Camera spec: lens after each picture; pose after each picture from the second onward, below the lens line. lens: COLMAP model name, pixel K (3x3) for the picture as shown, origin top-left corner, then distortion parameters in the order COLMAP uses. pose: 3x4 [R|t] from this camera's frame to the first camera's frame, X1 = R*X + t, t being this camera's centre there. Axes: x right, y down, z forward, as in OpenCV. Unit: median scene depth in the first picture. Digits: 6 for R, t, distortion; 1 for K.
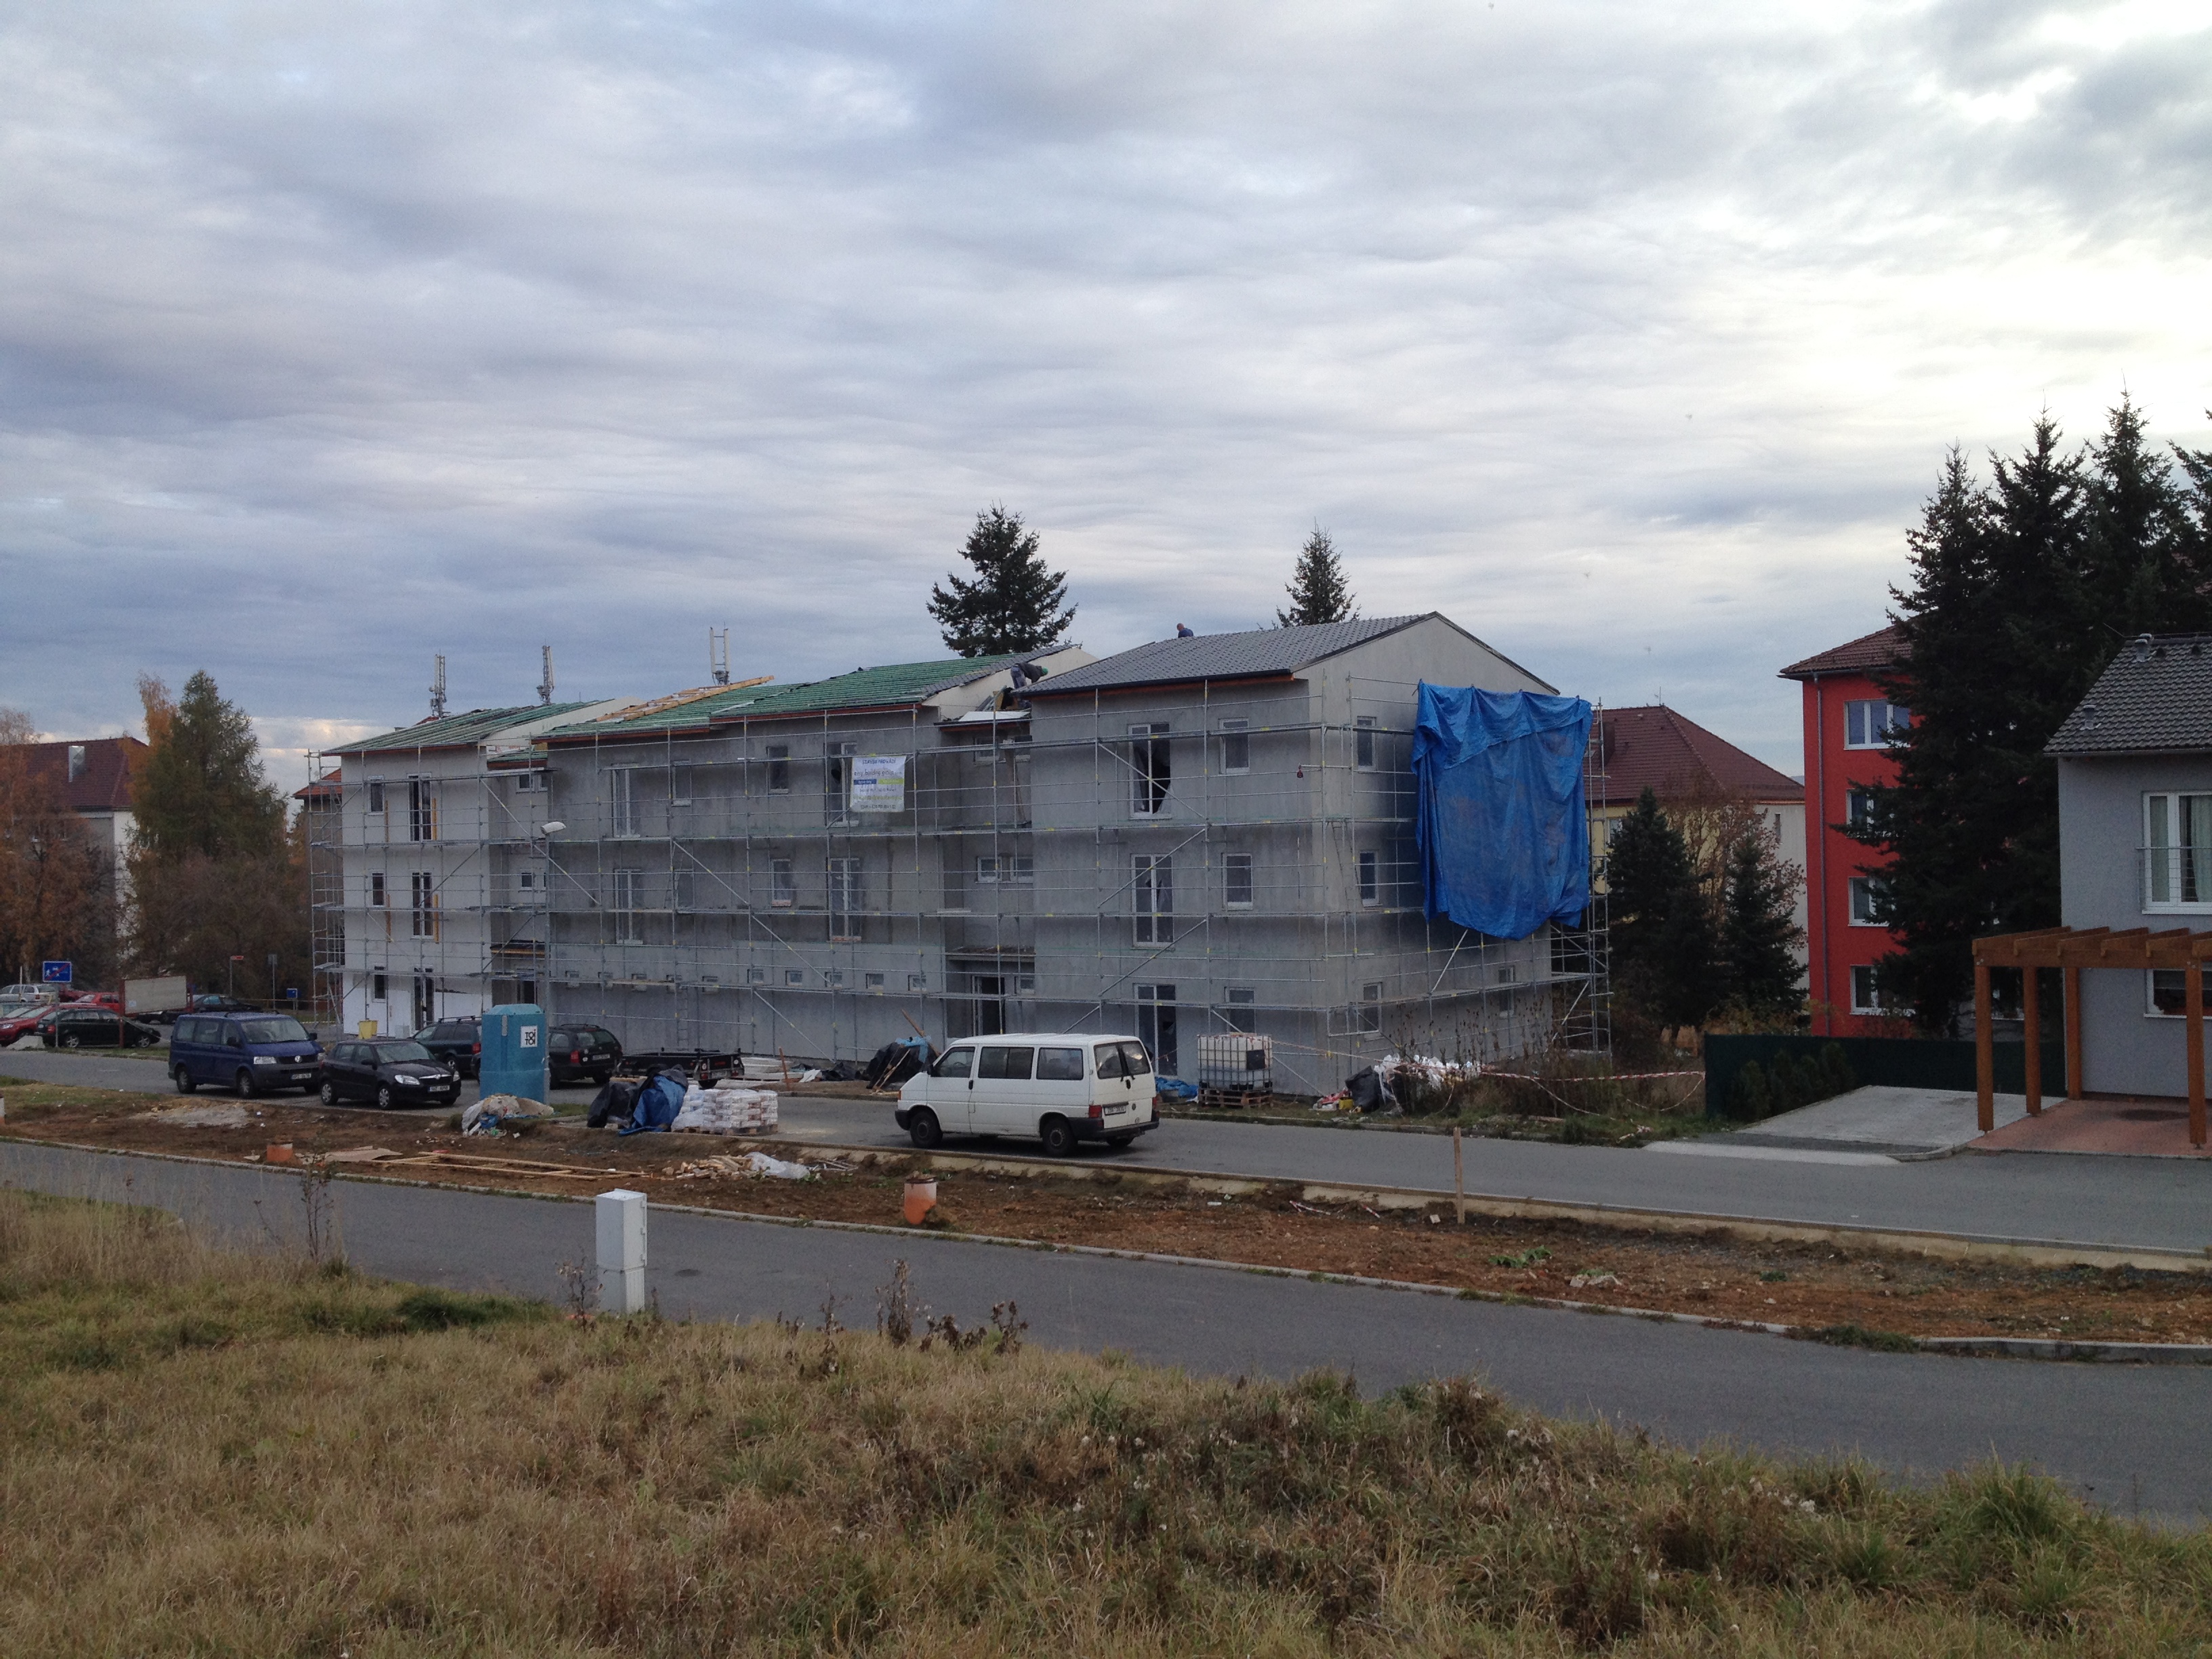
lens RADIAL K [[2087.3, 0, 1106.0], [0, 2087.3, 829.5], [0, 0, 1]] dist [0.126049, -0.380973]
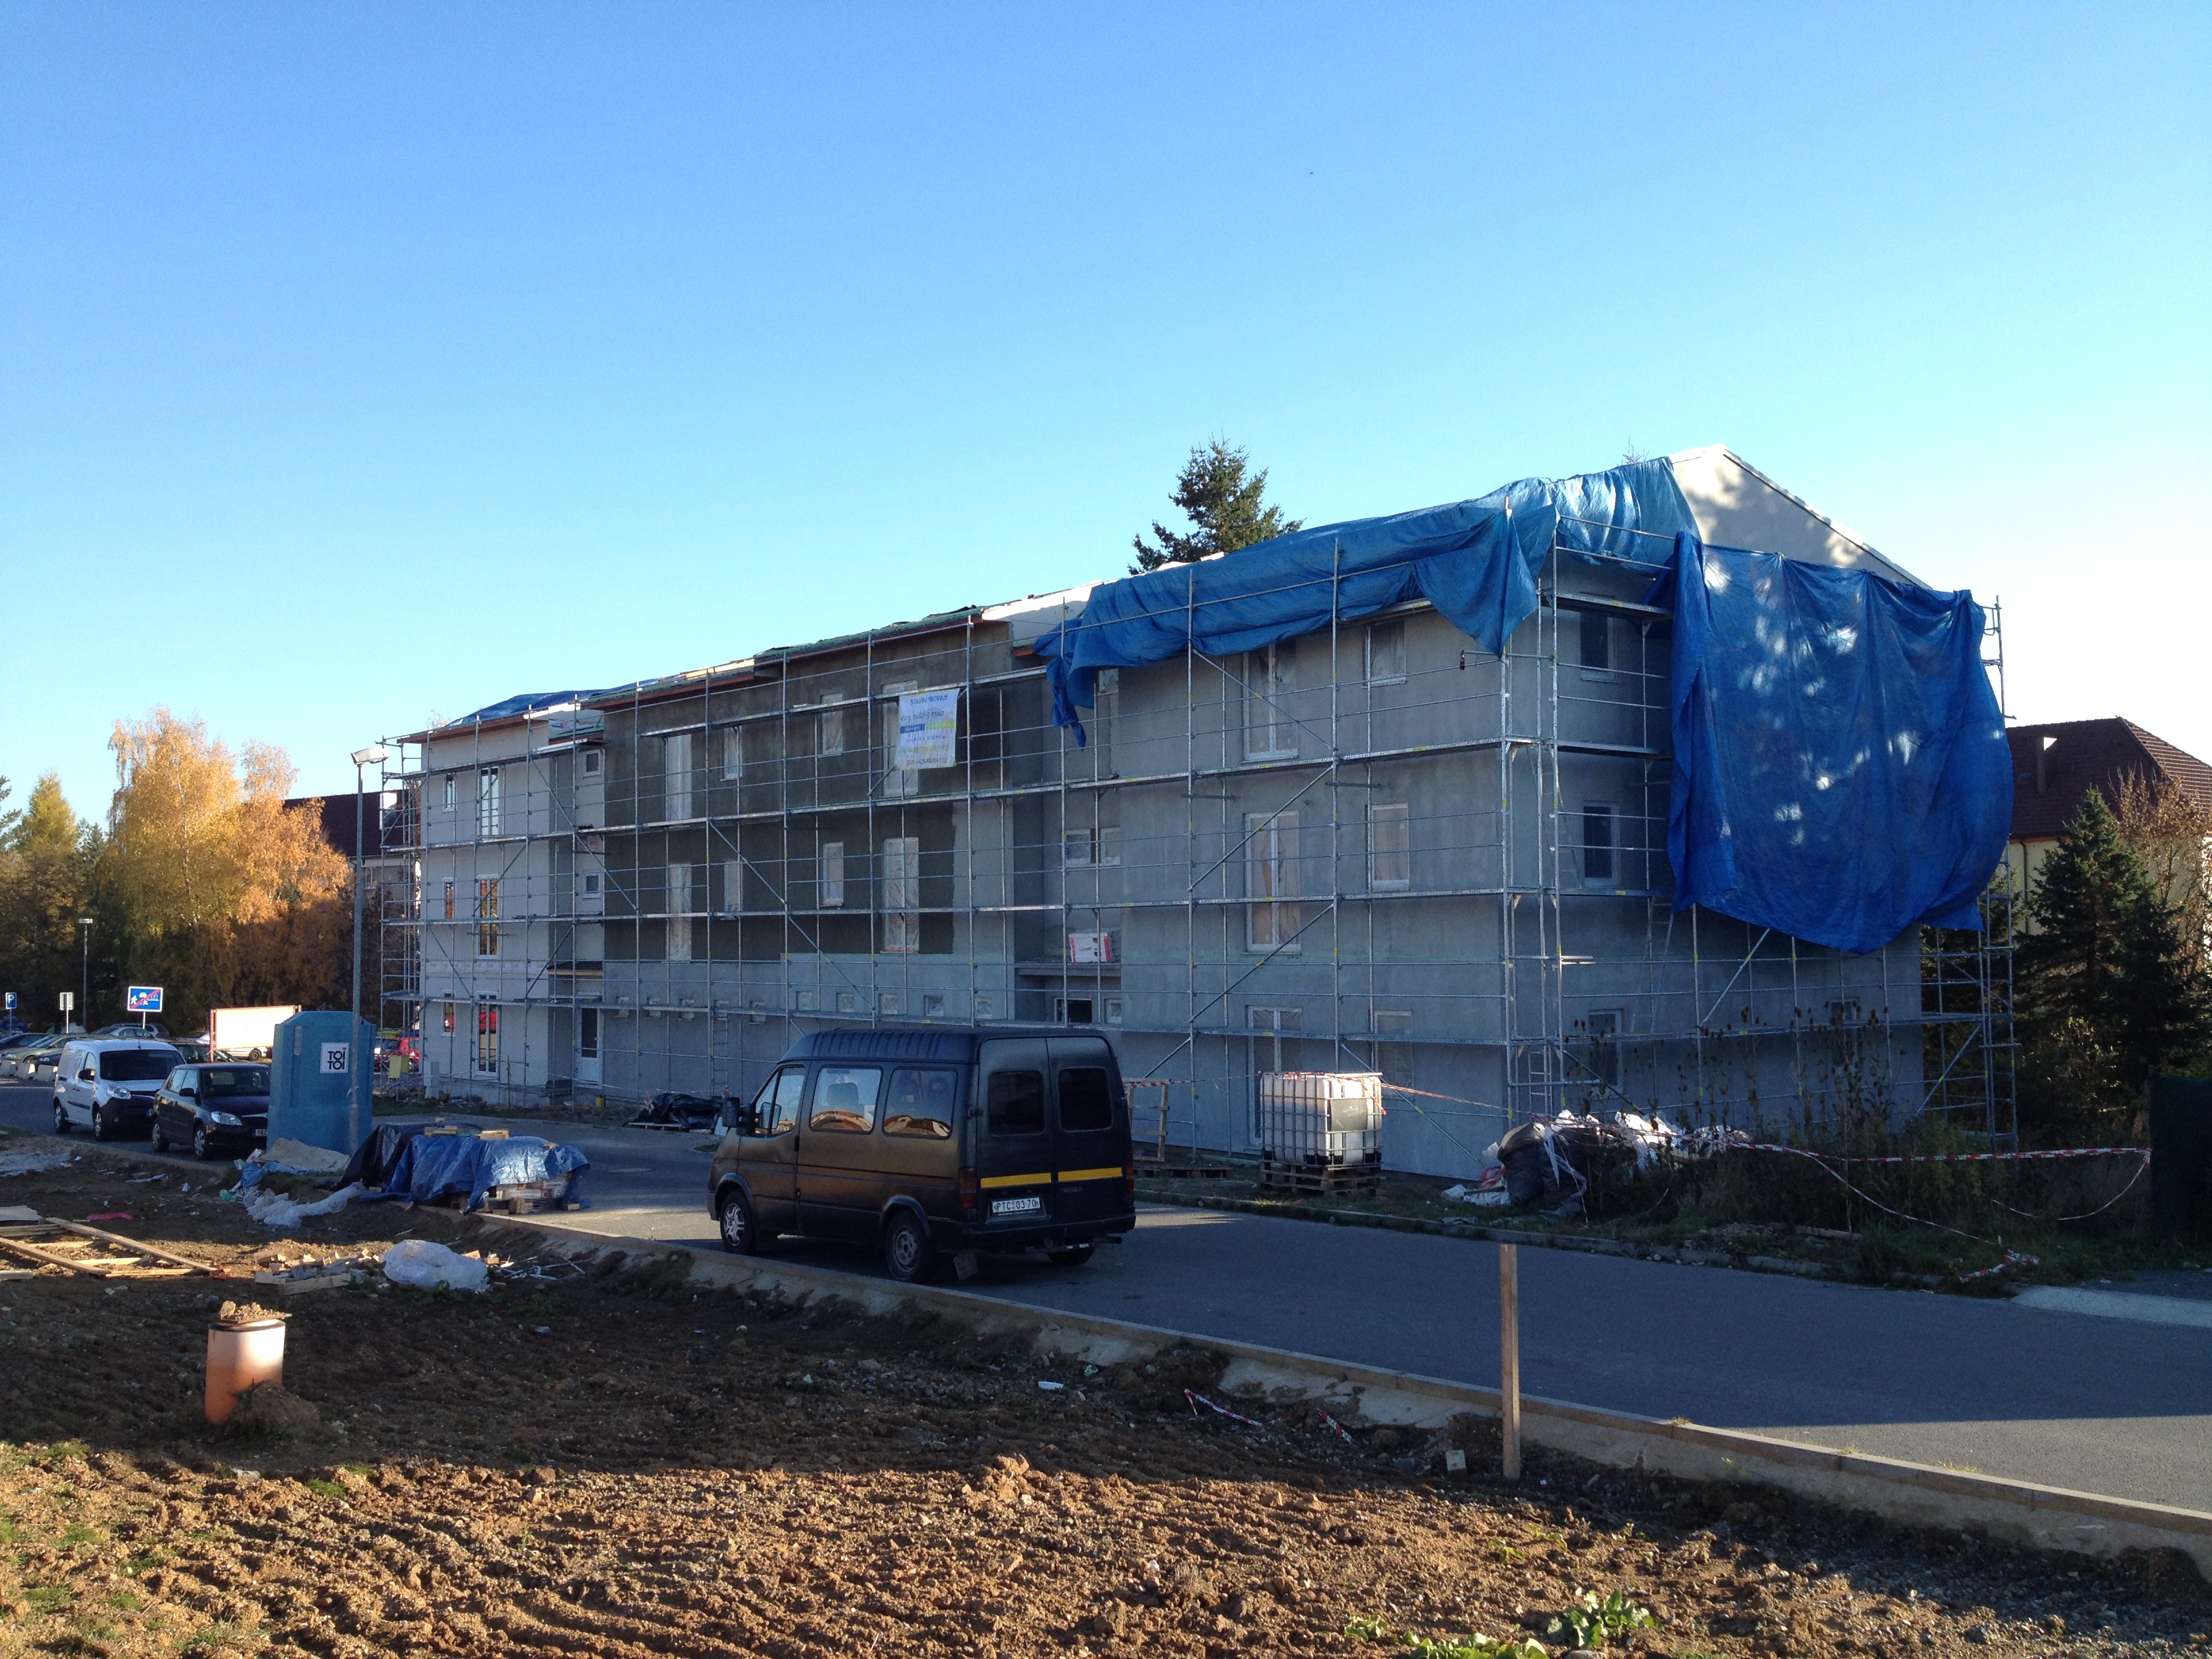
lens RADIAL K [[2087.3, 0, 1106.0], [0, 2087.3, 829.5], [0, 0, 1]] dist [0.126049, -0.380973]
pose [[0.980691, 0.001030, -0.195559, 0.103282], [-0.009388, 0.999081, -0.041815, 0.046858], [0.195336, 0.042844, 0.979800, 0.343243]]
